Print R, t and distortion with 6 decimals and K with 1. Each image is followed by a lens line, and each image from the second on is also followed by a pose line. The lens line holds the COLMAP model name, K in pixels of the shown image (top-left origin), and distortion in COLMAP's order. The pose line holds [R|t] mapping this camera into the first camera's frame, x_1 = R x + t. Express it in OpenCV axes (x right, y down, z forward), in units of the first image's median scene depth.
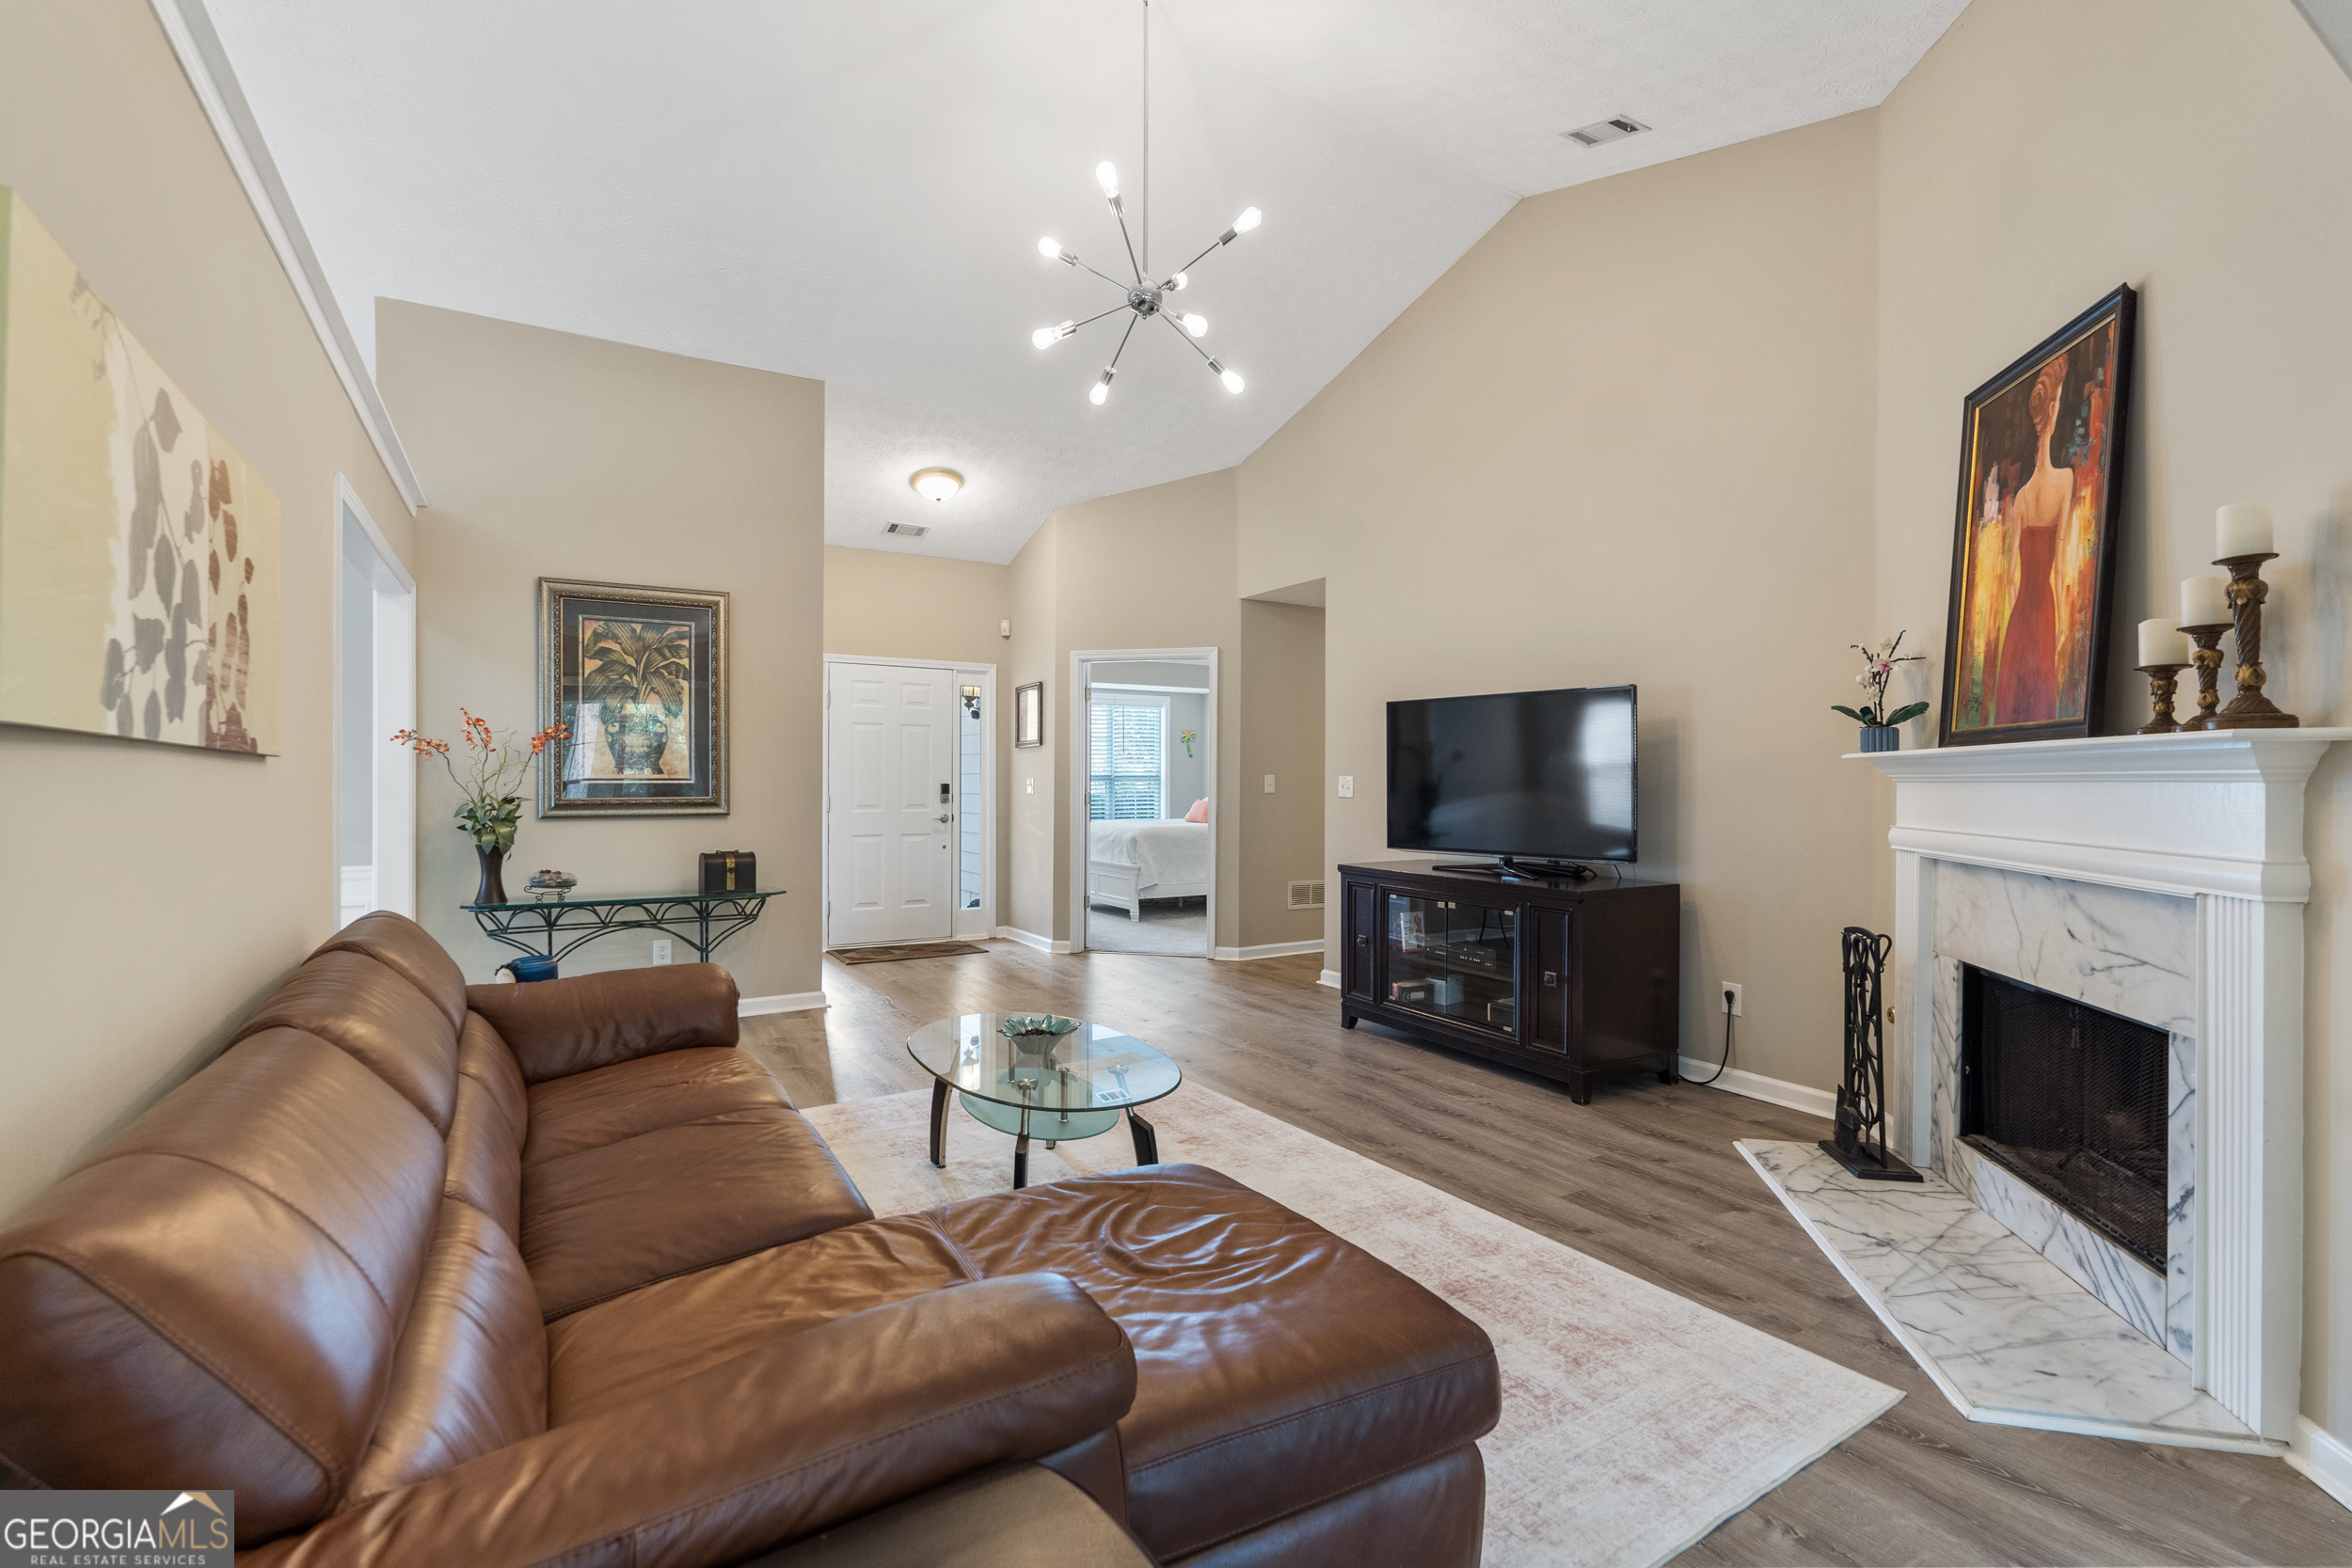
lens RADIAL K [[1043.2, 0, 1176.0], [0, 1043.2, 784.0], [0, 0, 1]] dist [0.000500, 0.000224]
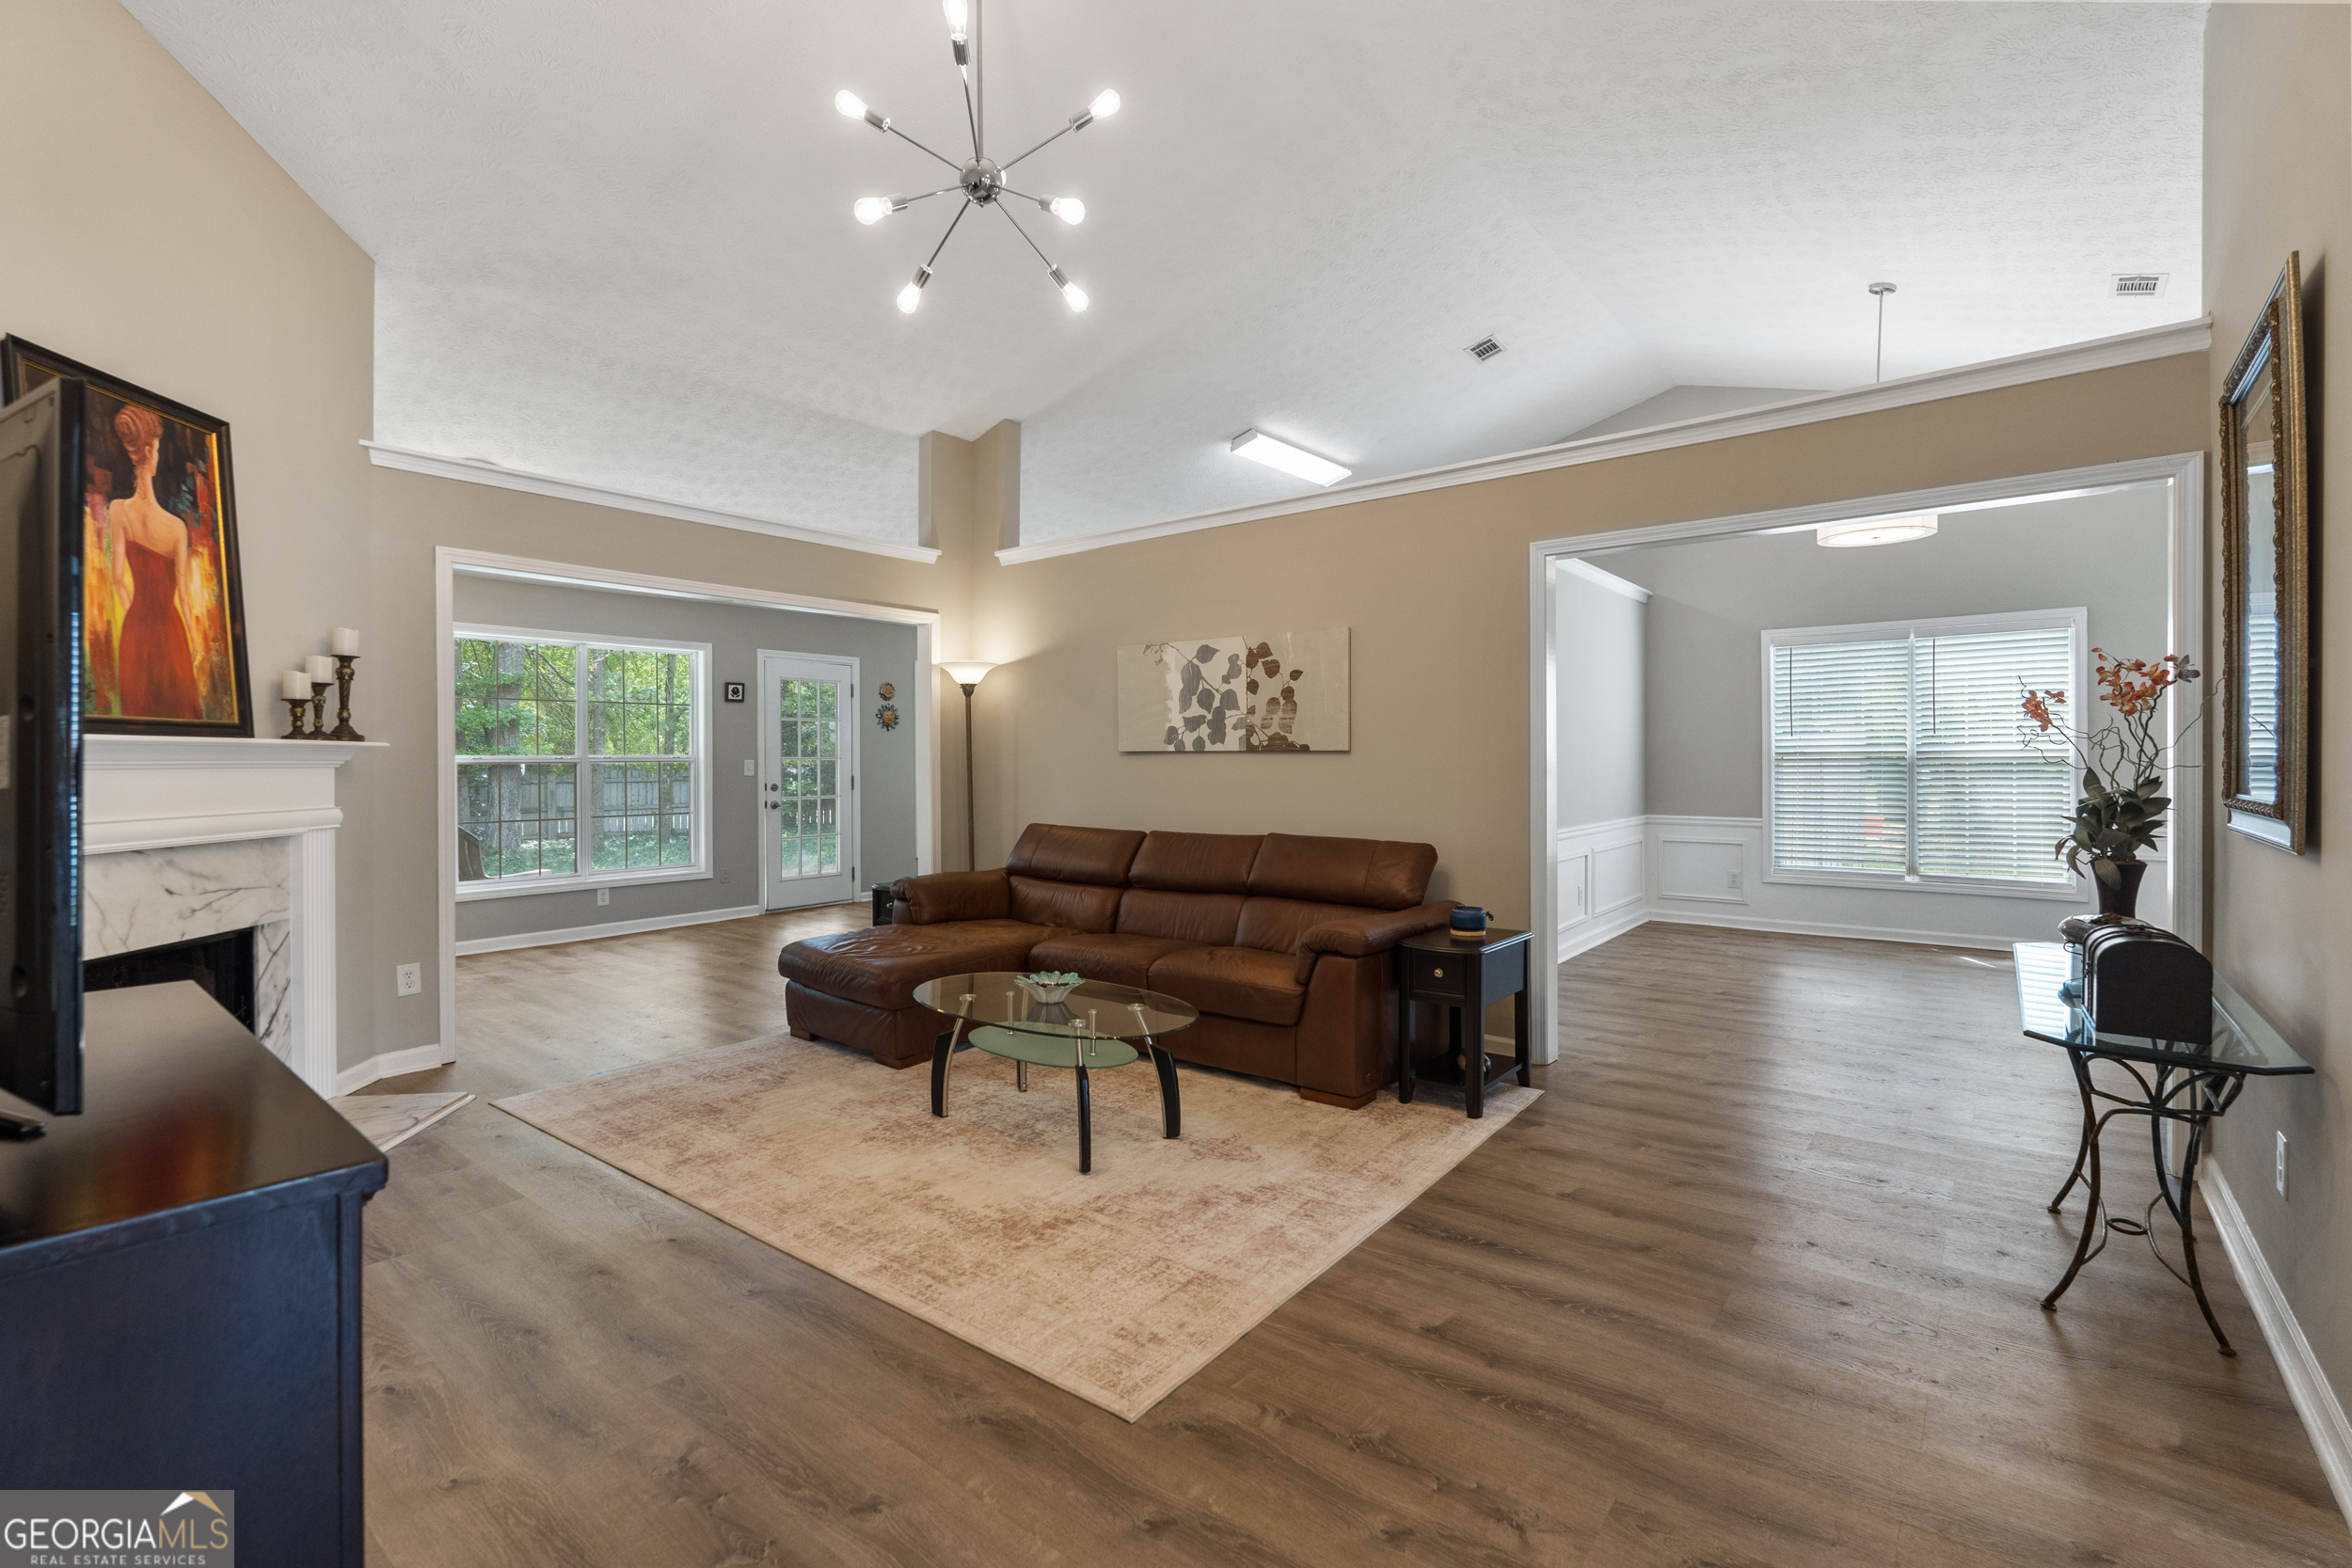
lens RADIAL K [[1039.9, 0, 1171.3], [0, 1039.9, 761.9], [0, 0, 1]] dist [-0.002055, 0.000203]
pose [[-0.942119, 0.004056, -0.335253, 0.092746], [0.003107, 0.999990, 0.003369, -0.006693], [0.335263, 0.002132, -0.942122, 1.580869]]
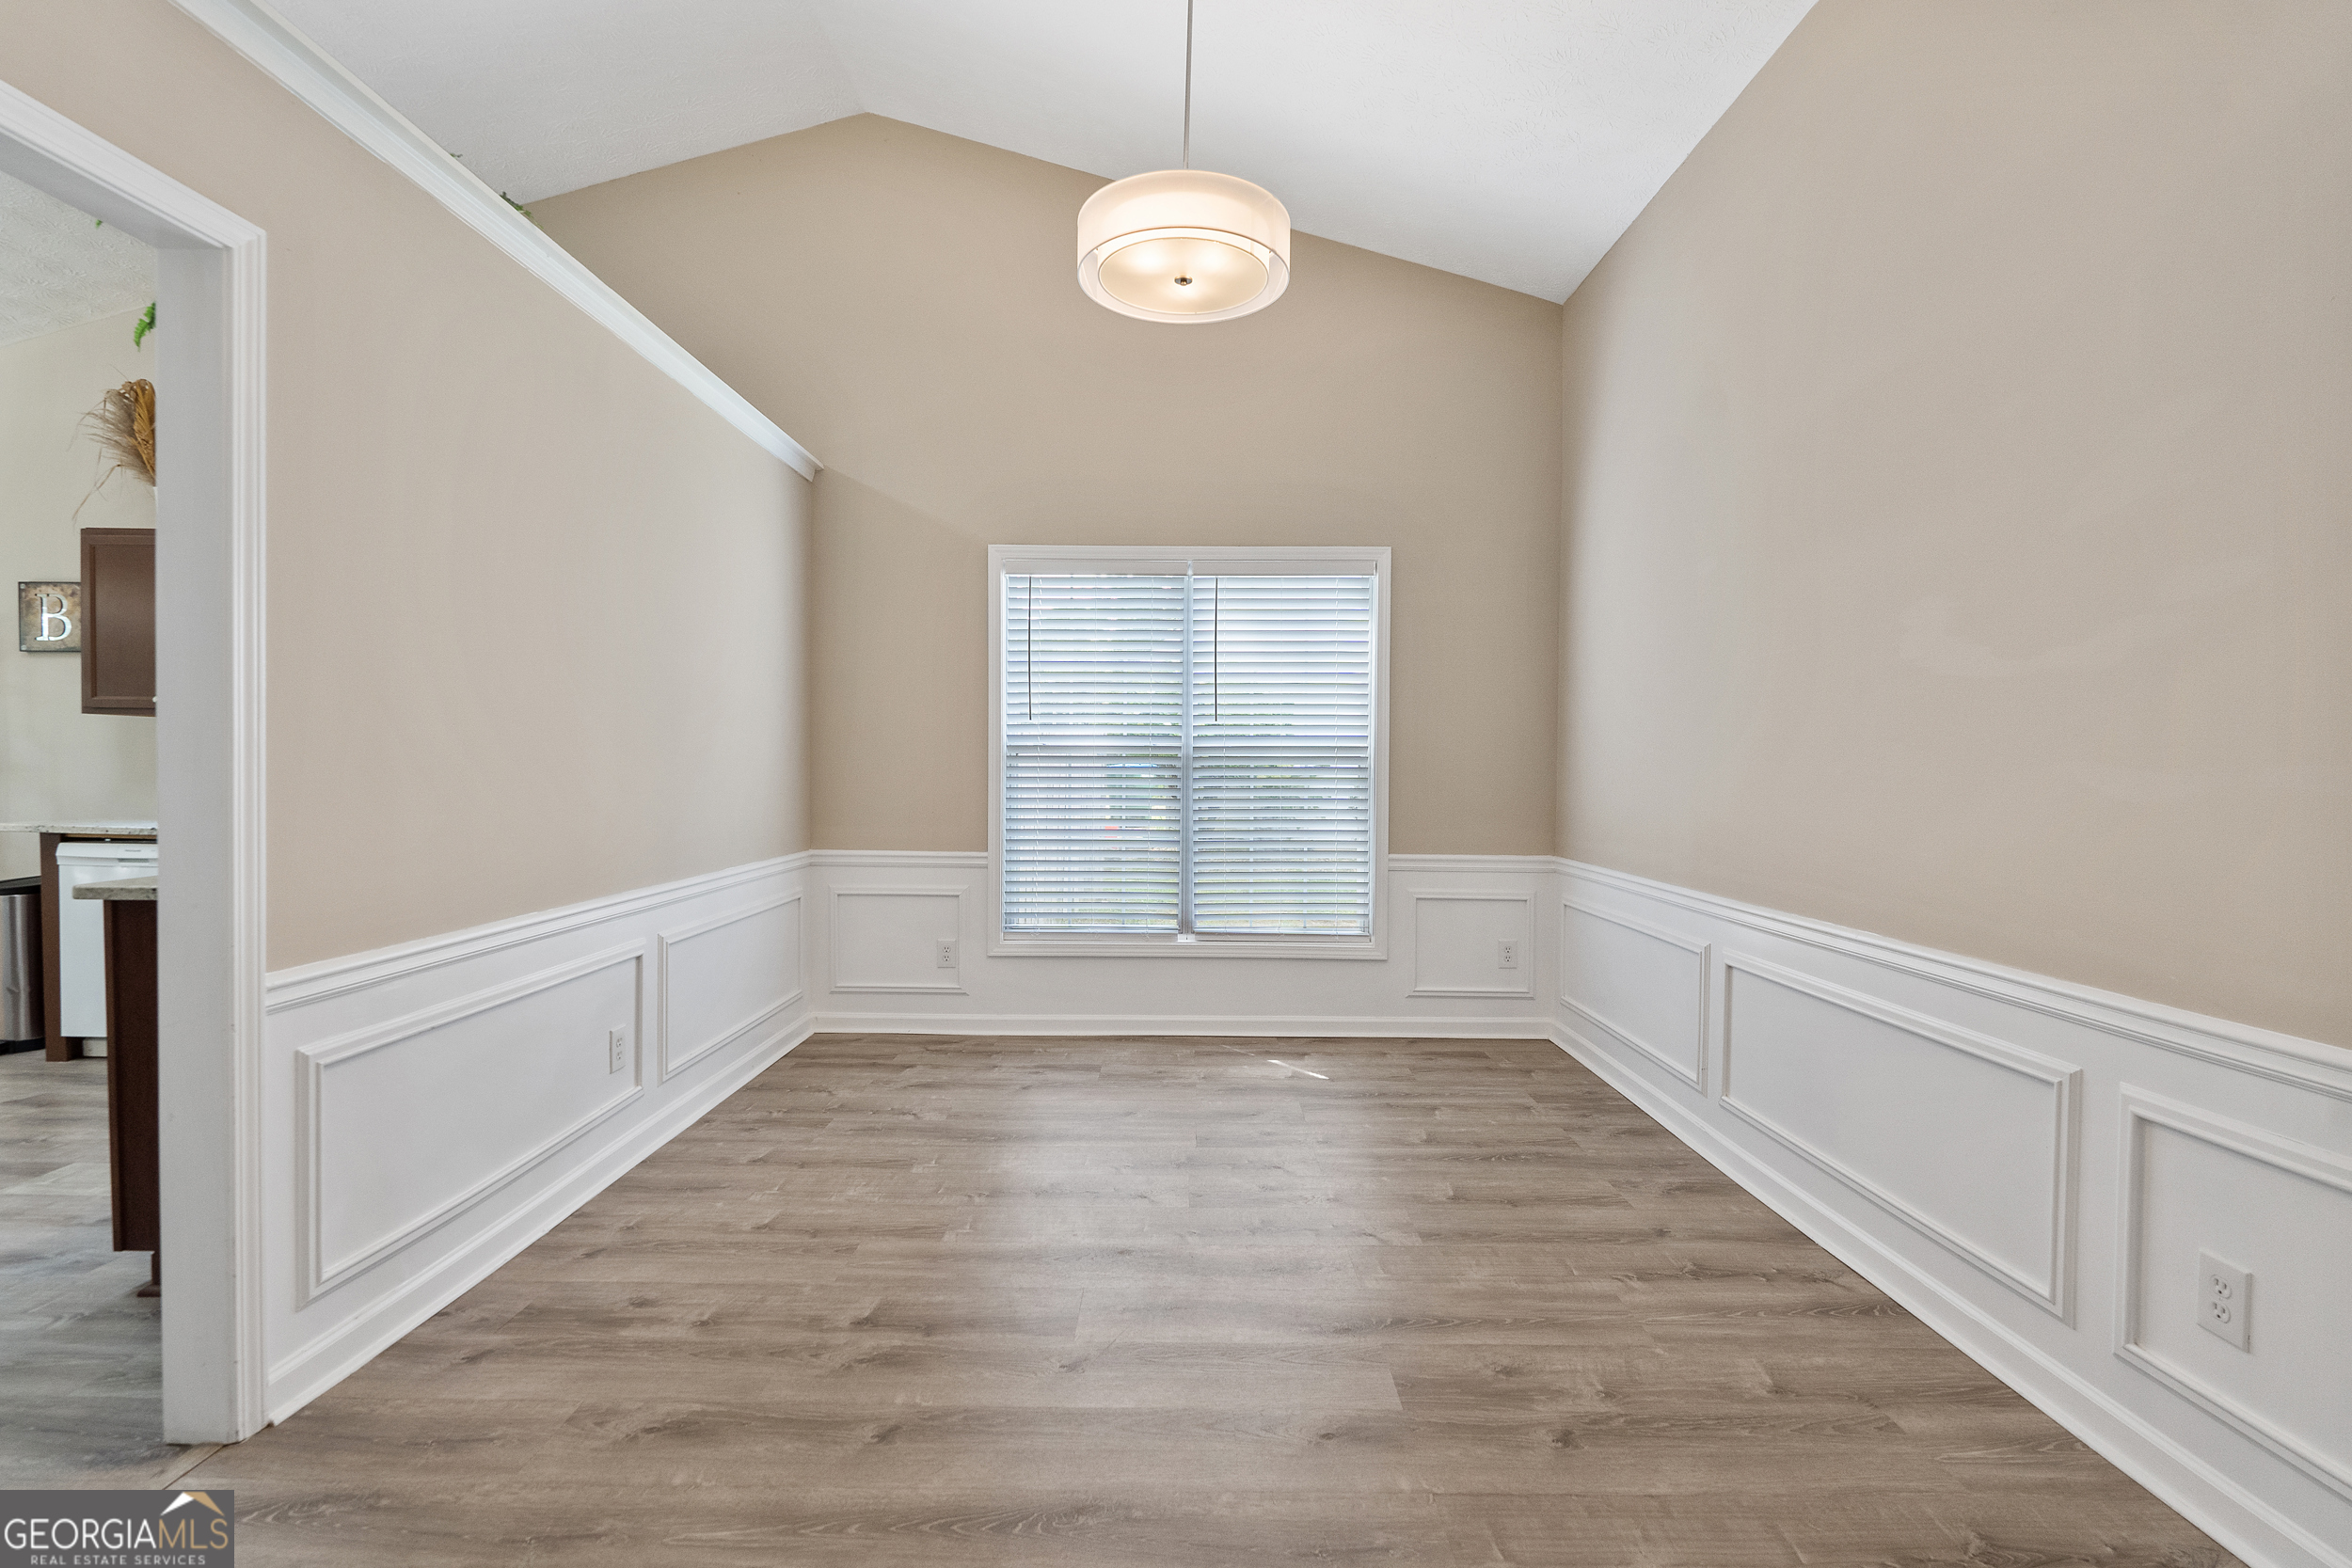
lens RADIAL K [[1059.6, 0, 1176.0], [0, 1059.6, 784.0], [0, 0, 1]] dist [-0.000736, 0.000114]
pose [[-0.532200, 0.010303, -0.846556, -0.633242], [-0.010321, 0.999773, 0.018656, 0.004798], [0.846555, 0.018666, -0.531973, 0.991885]]
